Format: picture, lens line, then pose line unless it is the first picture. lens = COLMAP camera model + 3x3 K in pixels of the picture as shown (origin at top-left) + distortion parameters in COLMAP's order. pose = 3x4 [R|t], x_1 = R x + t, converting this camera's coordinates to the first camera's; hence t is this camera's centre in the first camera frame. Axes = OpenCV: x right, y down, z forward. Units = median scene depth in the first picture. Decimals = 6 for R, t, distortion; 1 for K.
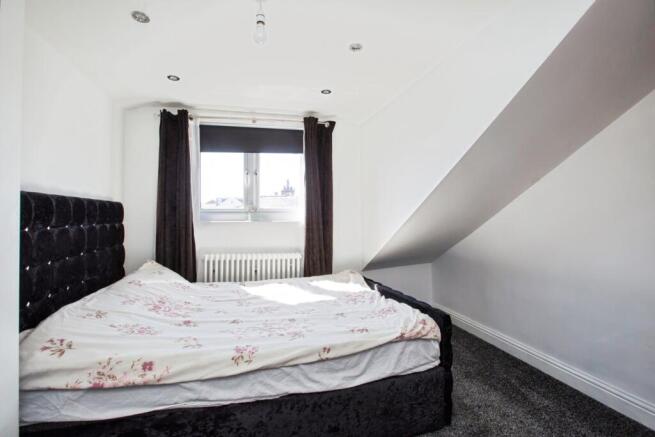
lens RADIAL K [[306.3, 0, 327.5], [0, 306.3, 218.5], [0, 0, 1]] dist [-0.017674, 0.000519]
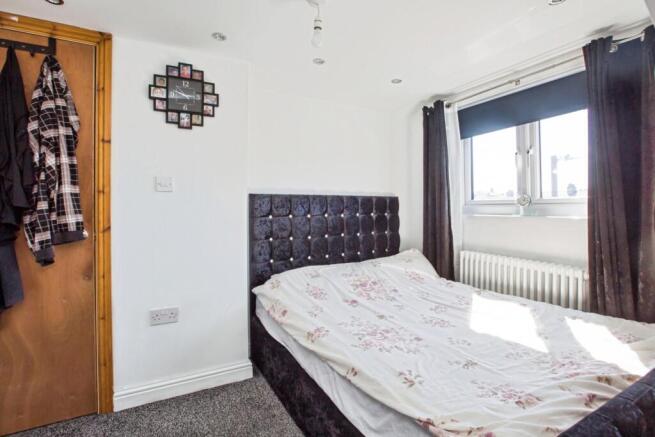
lens RADIAL K [[327.5, 0, 326.9], [0, 327.5, 207.7], [0, 0, 1]] dist [-0.023224, 0.000101]
pose [[0.242481, 0.006157, -0.970137, 0.469615], [-0.011358, 0.999929, 0.003507, -0.009667], [0.970090, 0.010168, 0.242533, 0.400376]]
